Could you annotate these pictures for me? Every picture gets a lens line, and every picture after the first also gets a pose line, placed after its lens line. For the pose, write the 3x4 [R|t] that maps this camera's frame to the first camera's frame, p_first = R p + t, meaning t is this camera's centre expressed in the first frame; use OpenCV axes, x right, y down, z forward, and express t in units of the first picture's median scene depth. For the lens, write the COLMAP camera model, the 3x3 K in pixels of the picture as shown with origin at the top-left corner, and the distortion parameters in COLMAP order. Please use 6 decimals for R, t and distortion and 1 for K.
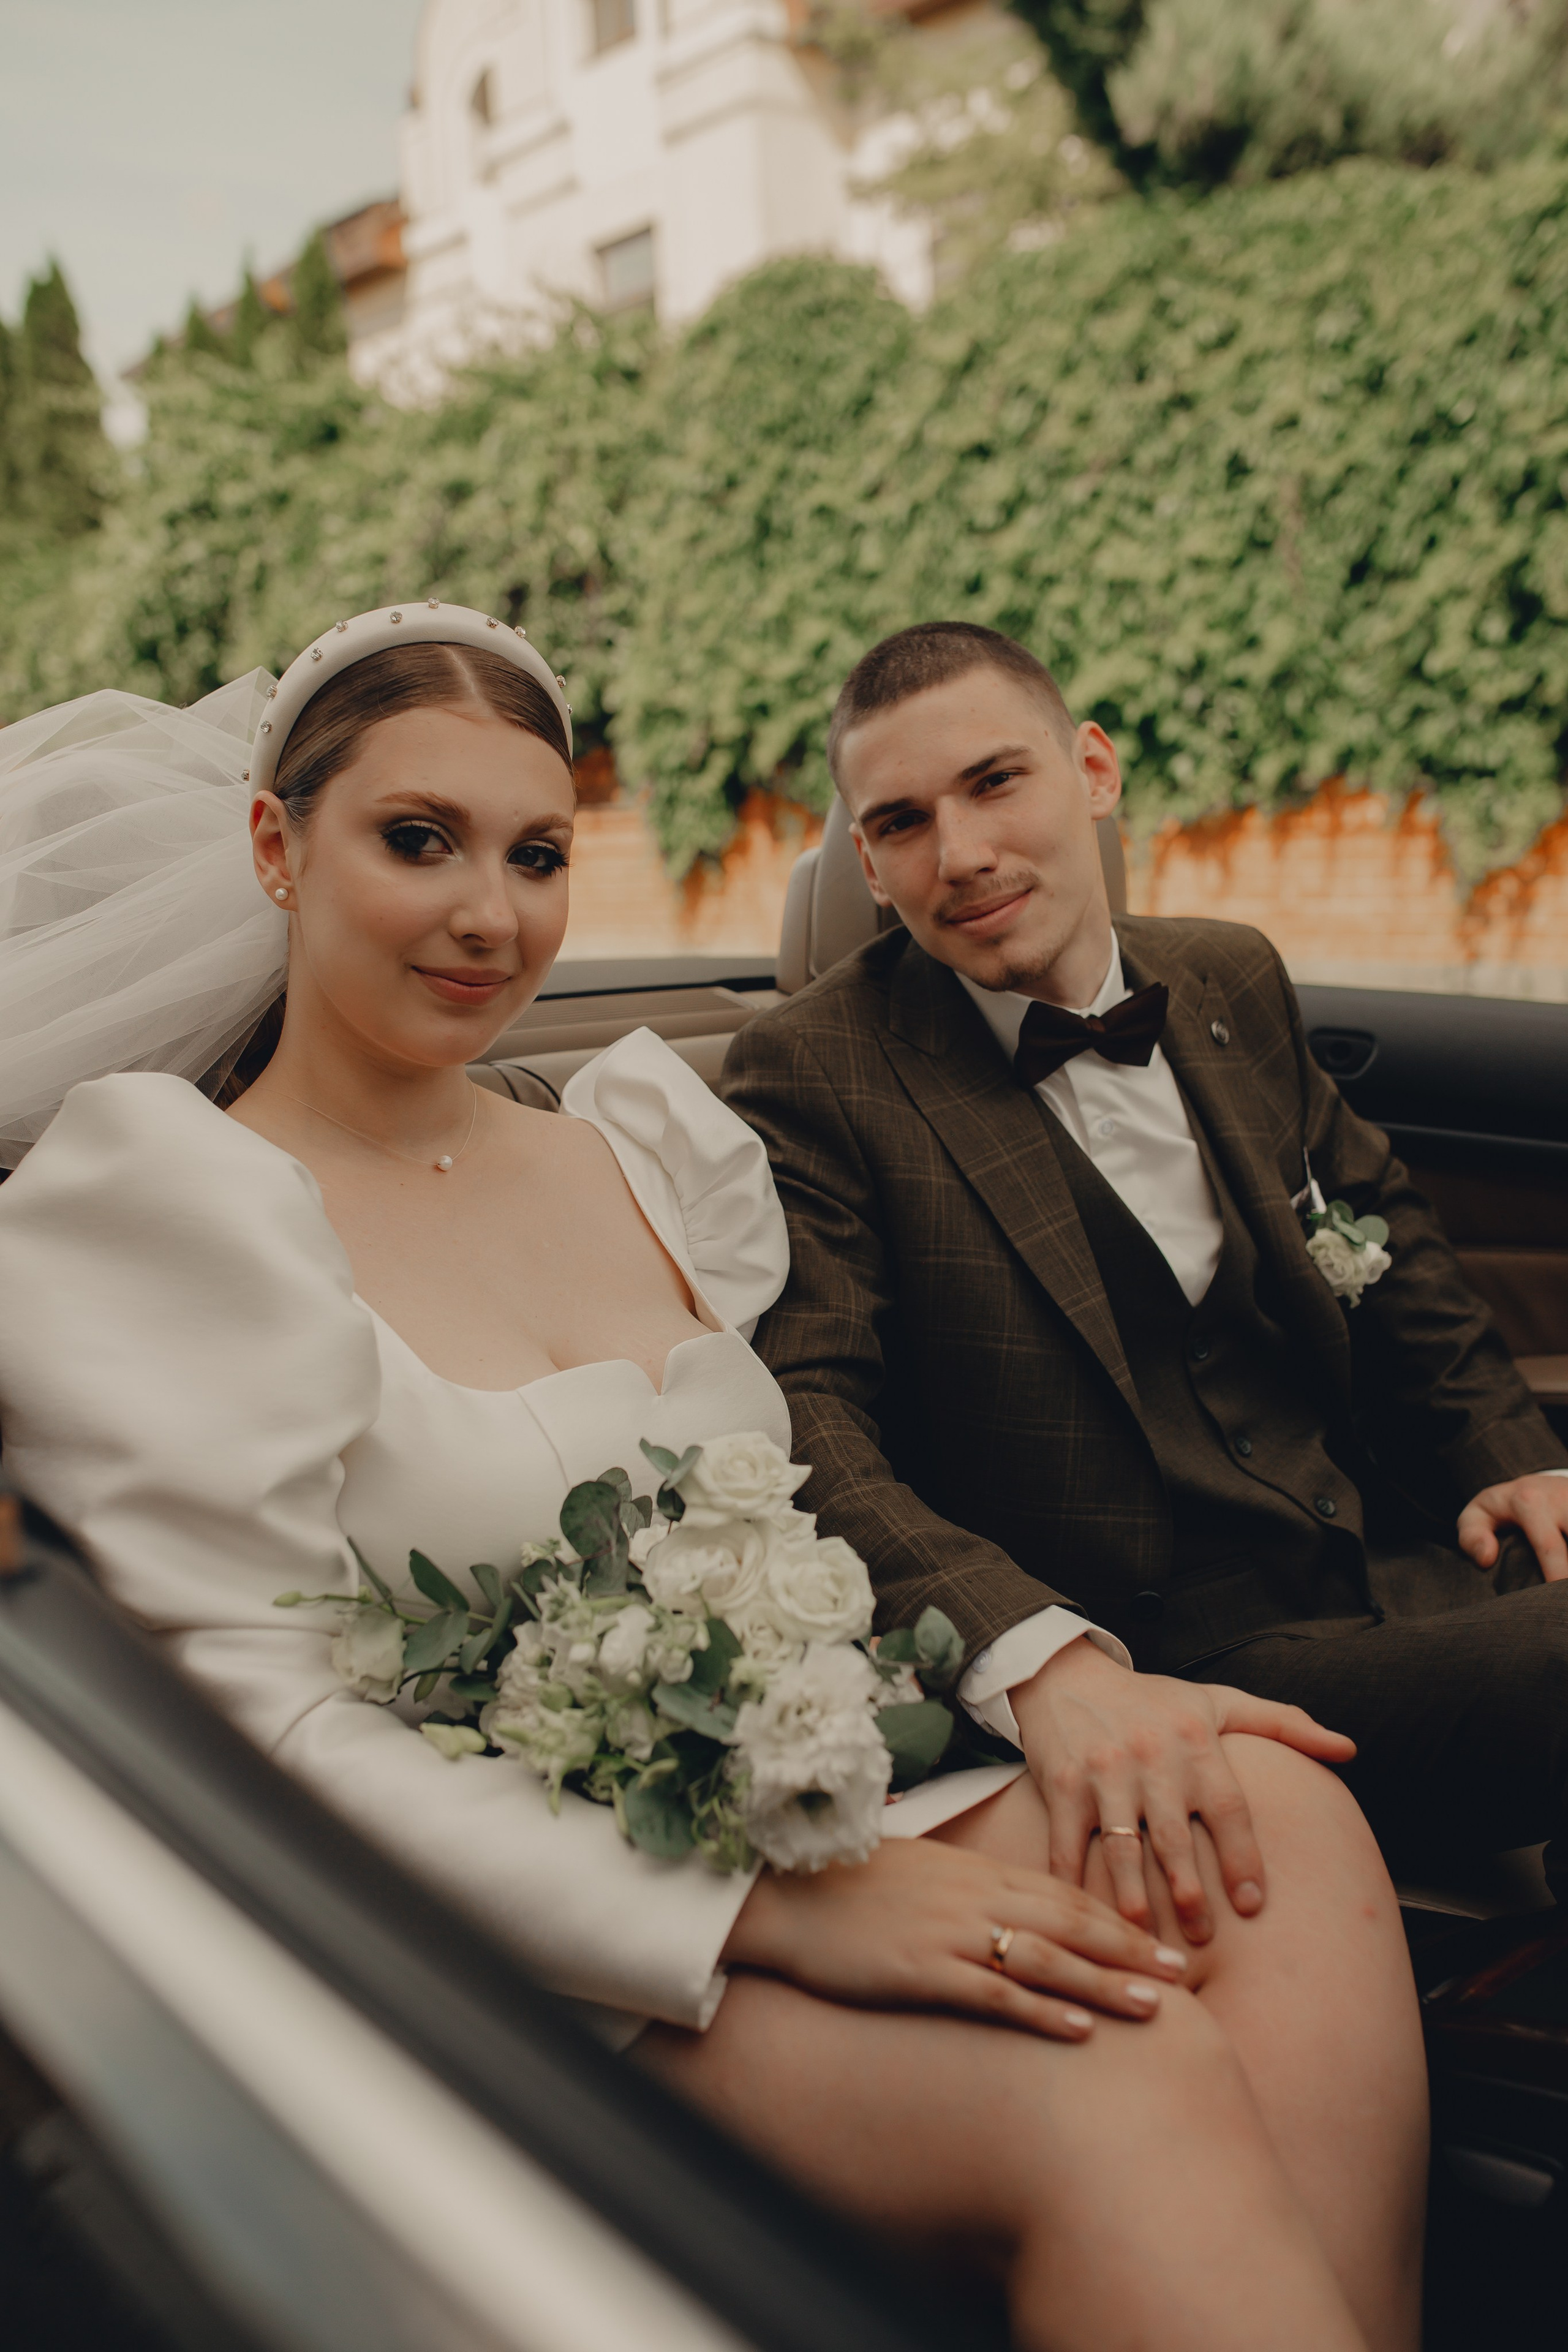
lens RADIAL K [[2266.0, 0, 784.0], [0, 2266.0, 1176.0], [0, 0, 1]] dist [-0.058104, 0.103611]
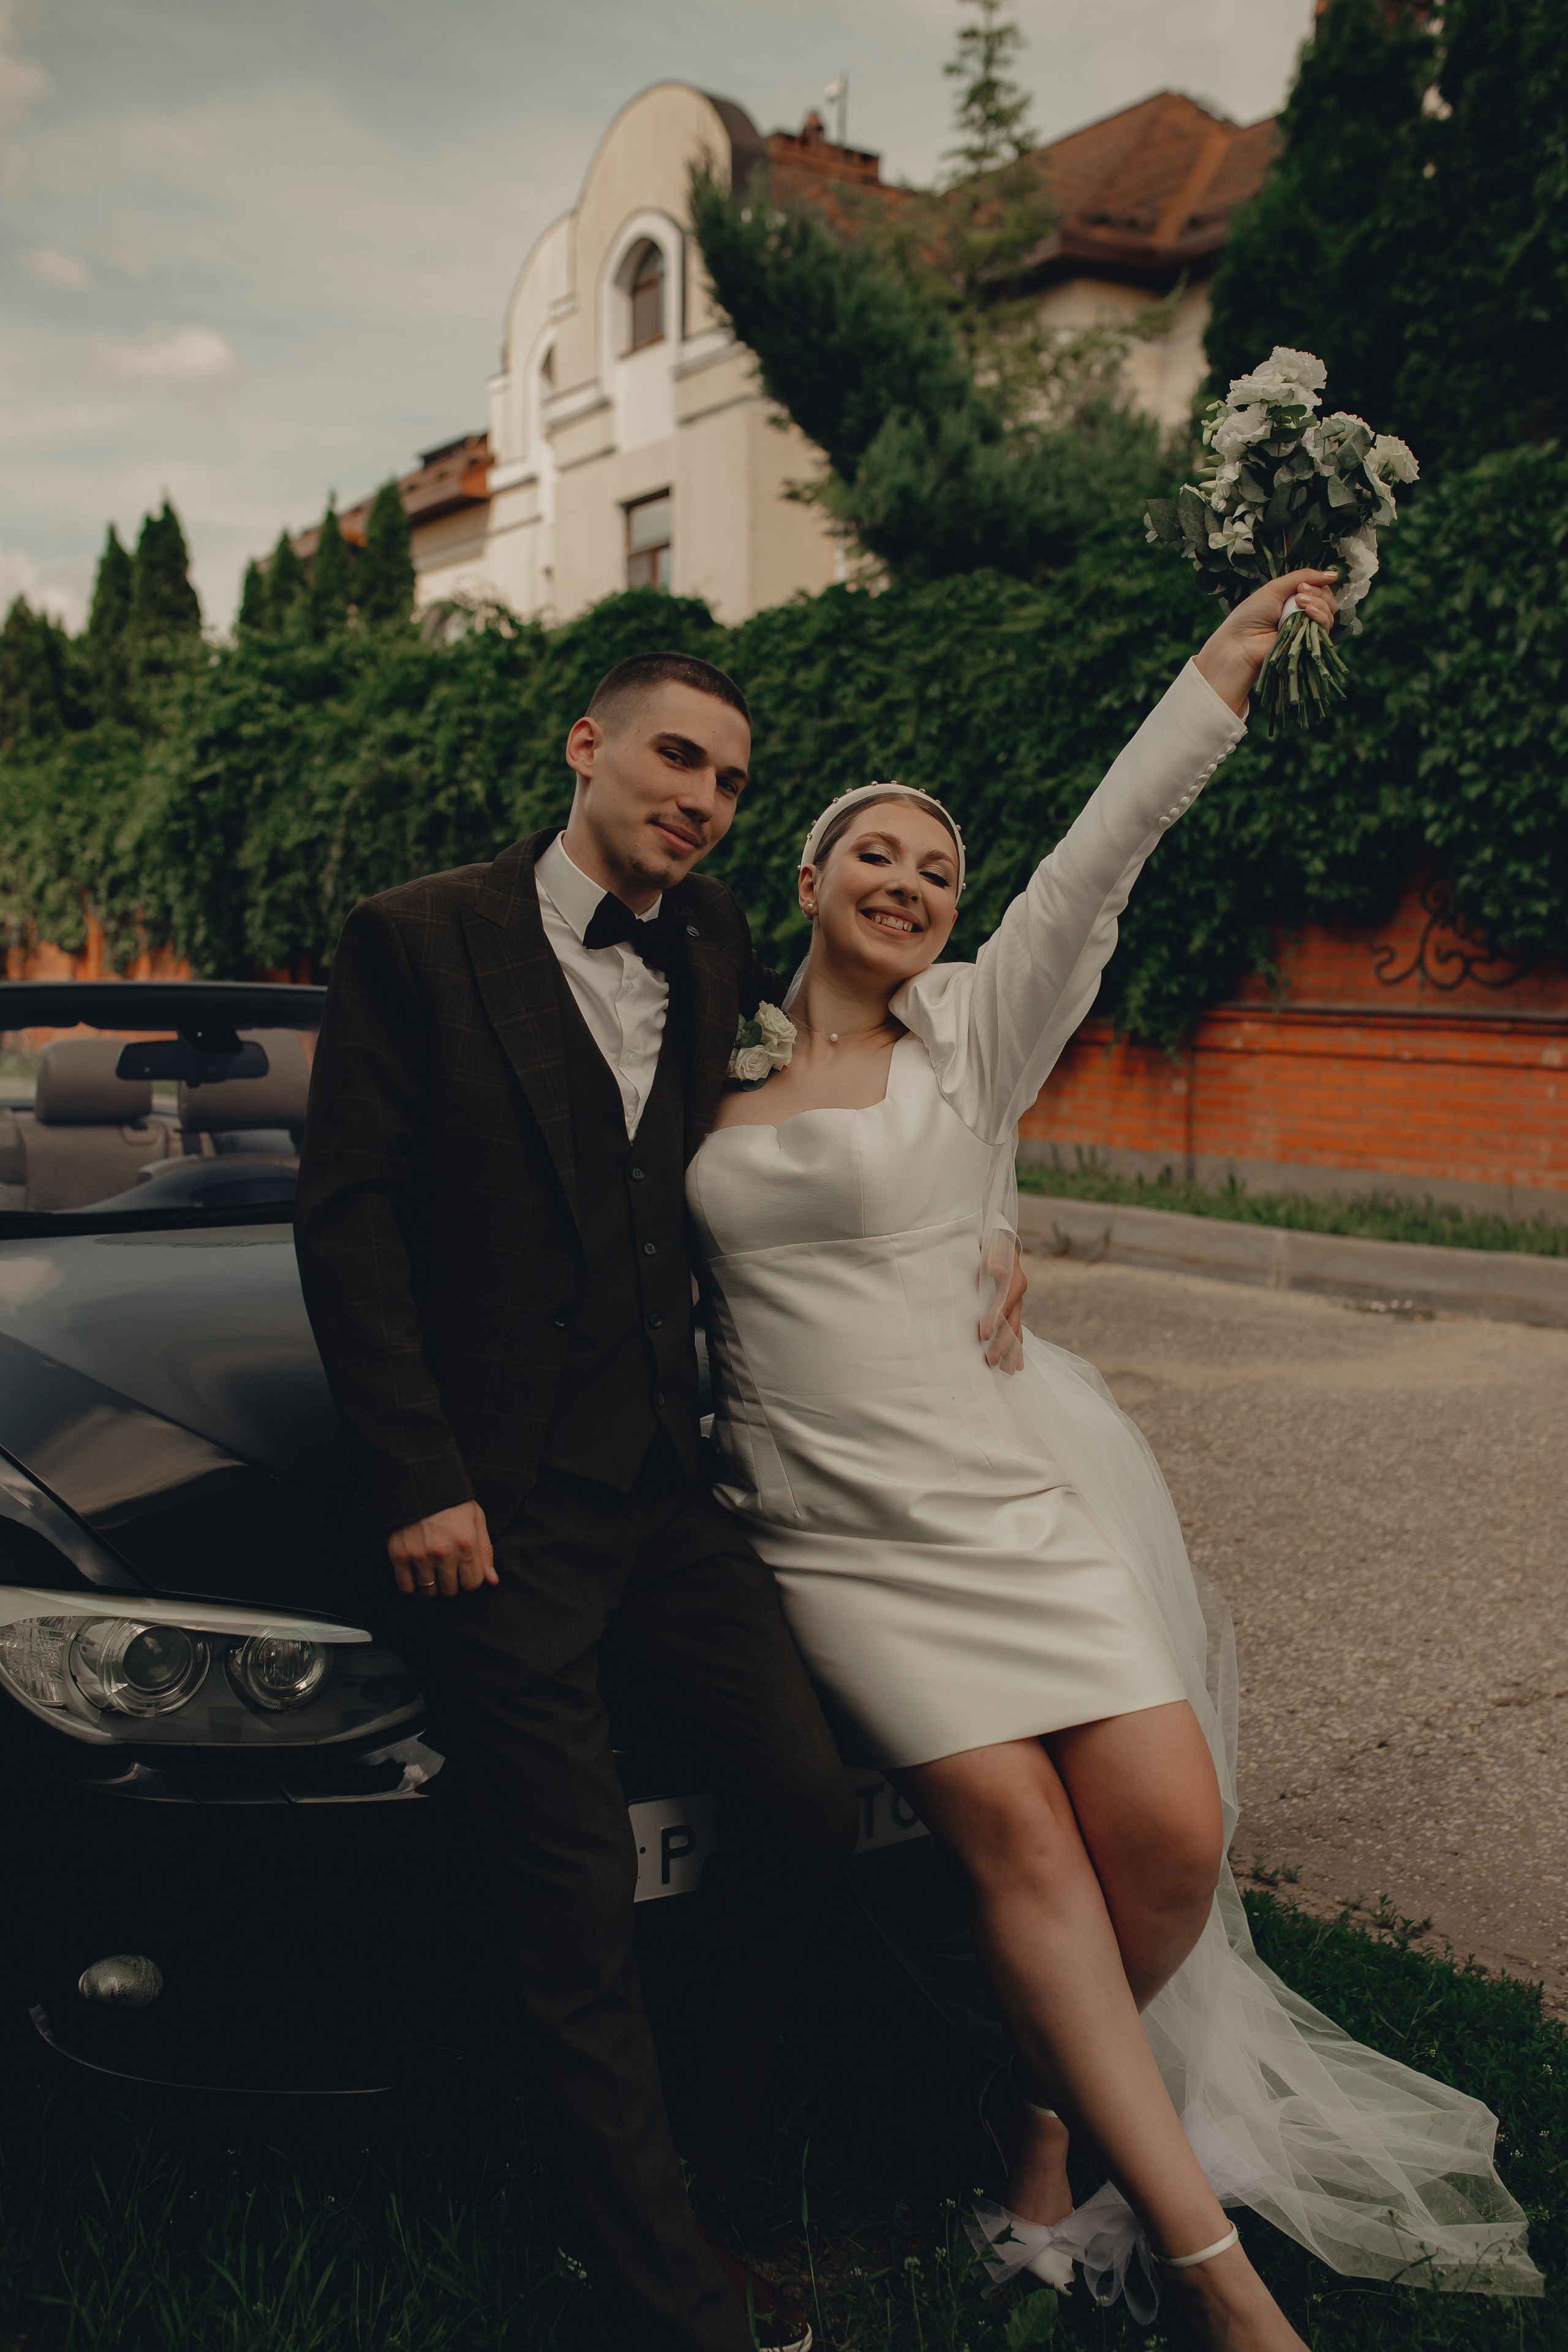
lens RADIAL K [[2258.4, 0, 784.0], [0, 2258.4, 1176.0], [0, 0, 1]] dist [-0.065702, 0.119505]
pose [[0.996801, 0.054527, -0.058432, 0.217404], [-0.058339, 0.996136, -0.065642, 0.025280], [0.054627, 0.068841, 0.996131, -0.356213]]
